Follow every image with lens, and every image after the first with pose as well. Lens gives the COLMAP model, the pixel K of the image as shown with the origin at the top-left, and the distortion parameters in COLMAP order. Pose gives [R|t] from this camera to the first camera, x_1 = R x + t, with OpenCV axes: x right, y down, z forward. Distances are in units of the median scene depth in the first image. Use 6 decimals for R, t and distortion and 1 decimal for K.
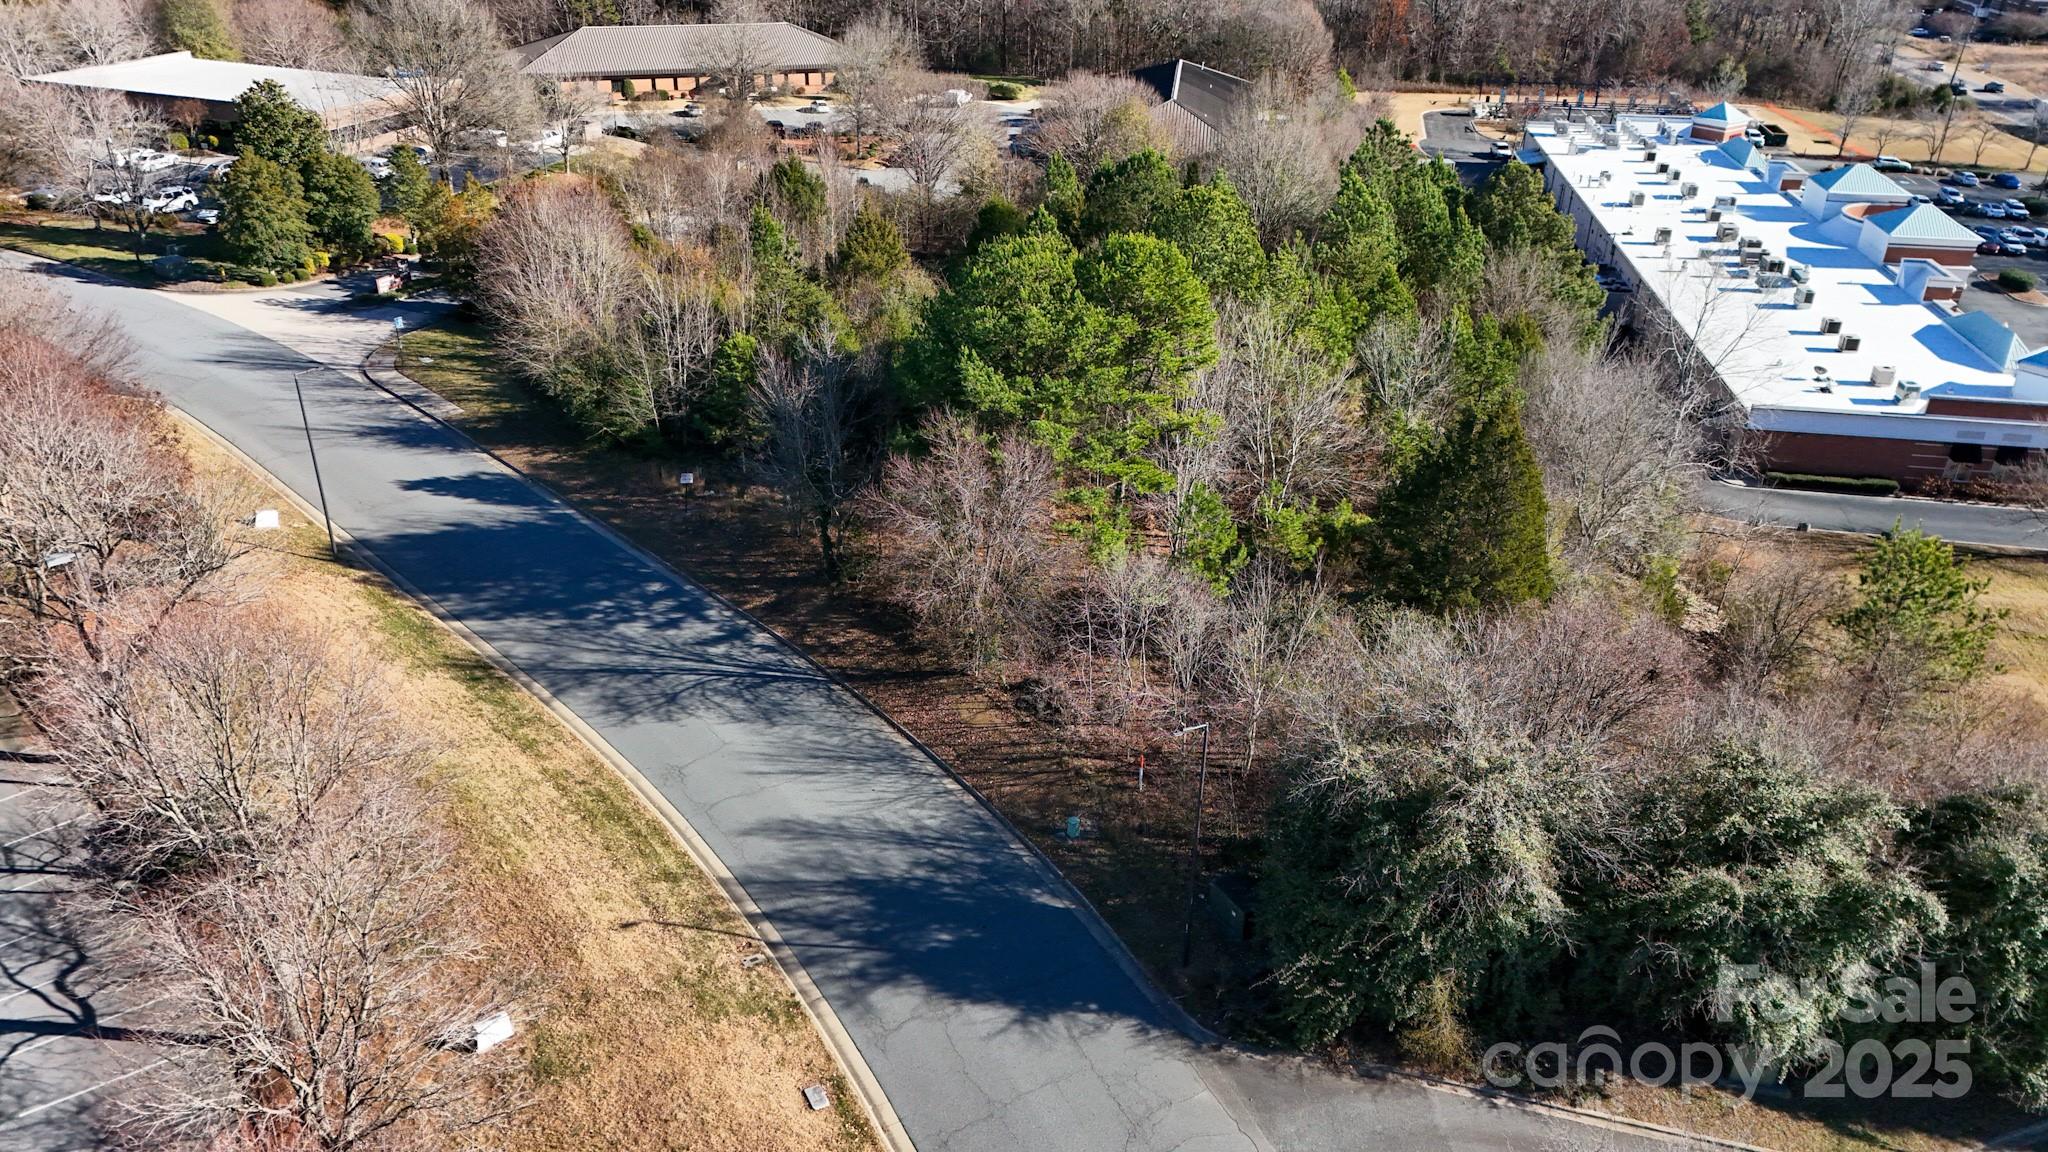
lens RADIAL K [[1498.7, 0, 1019.9], [0, 1498.7, 578.0], [0, 0, 1]] dist [0.061281, -0.041987]
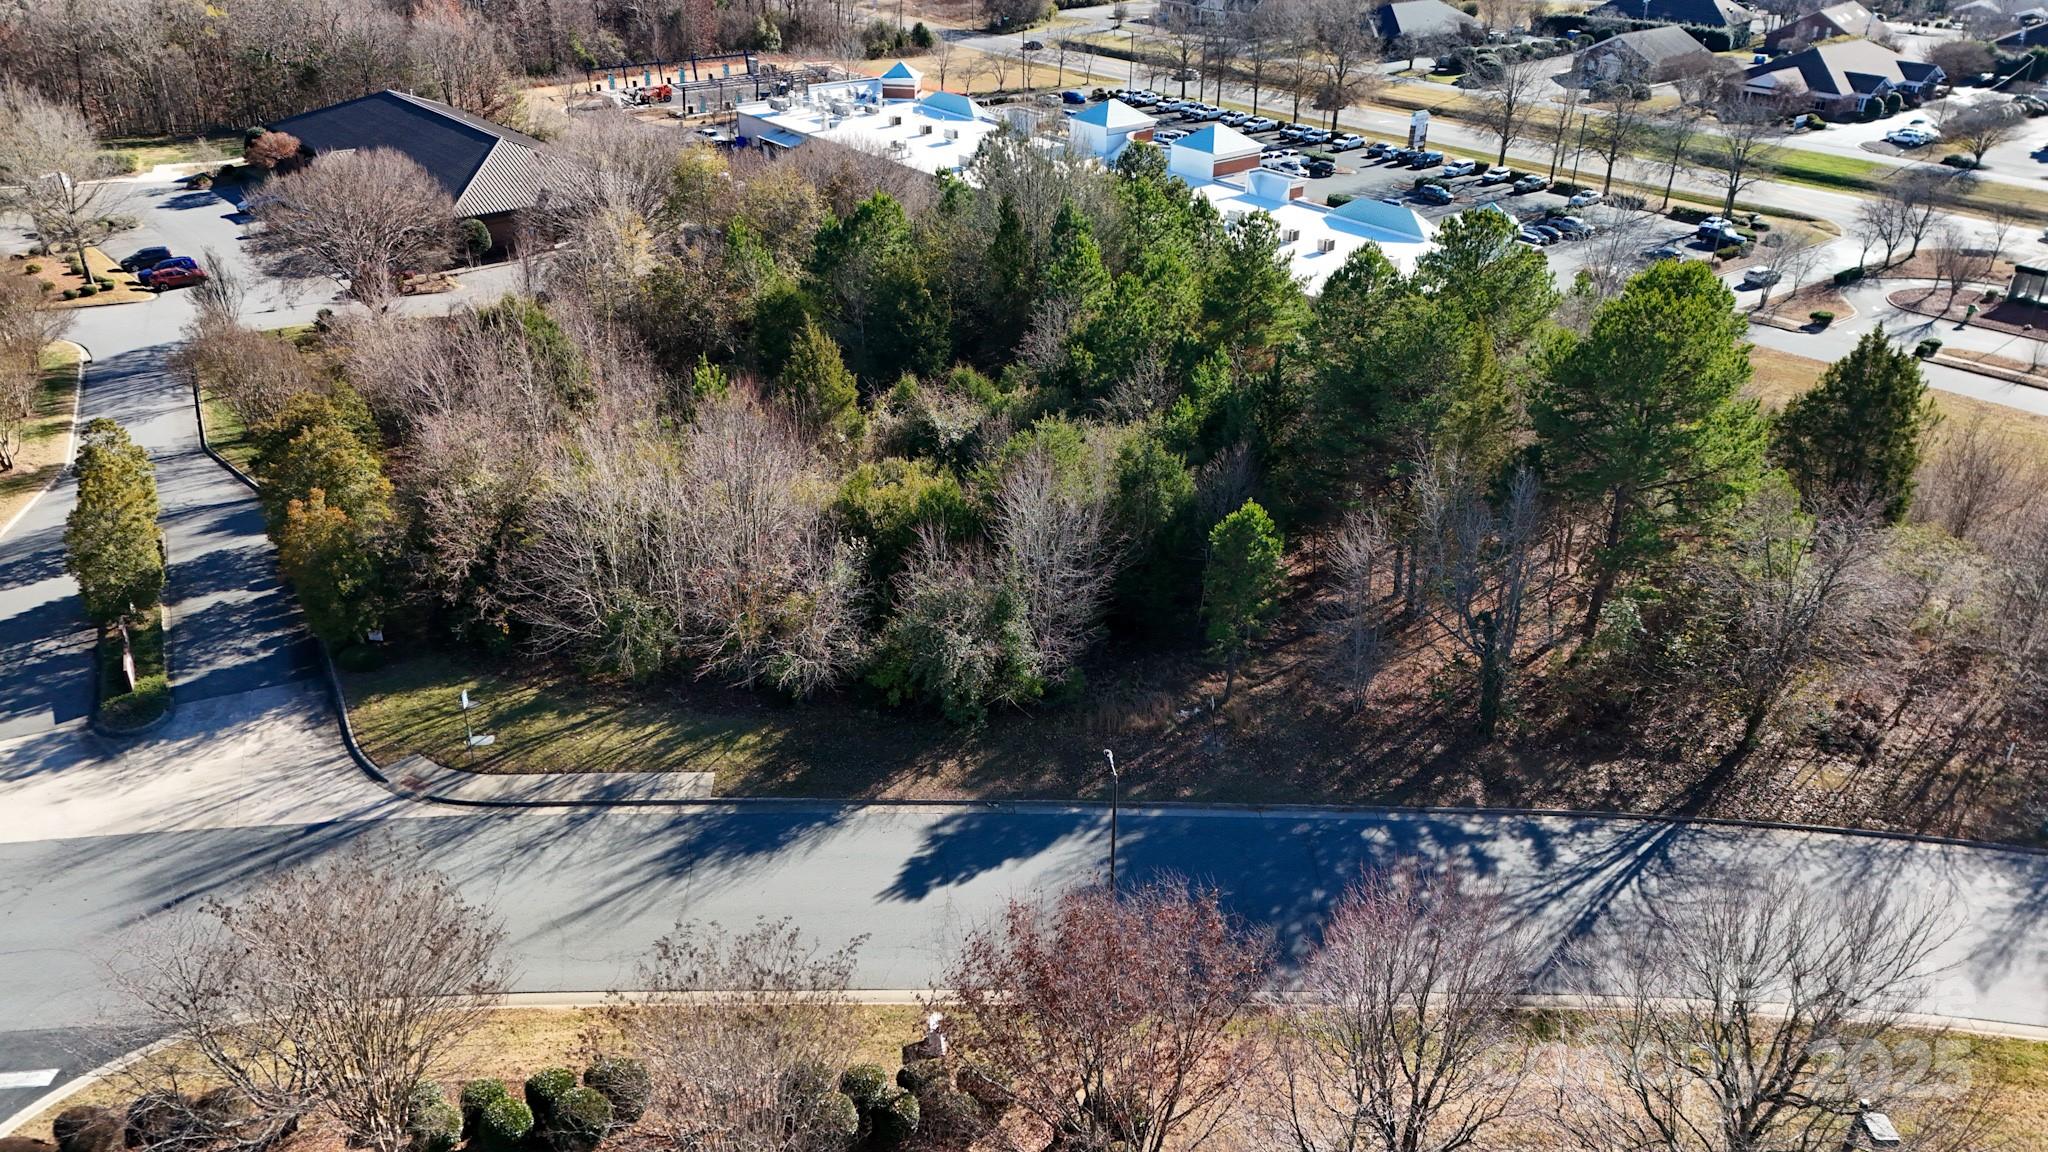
lens RADIAL K [[1498.7, 0, 1024.3], [0, 1498.7, 574.2], [0, 0, 1]] dist [0.061281, -0.041987]
pose [[0.677038, -0.351633, 0.646509, -0.679021], [0.337426, 0.929012, 0.151926, -0.248222], [-0.654036, 0.115289, 0.747626, 0.422652]]
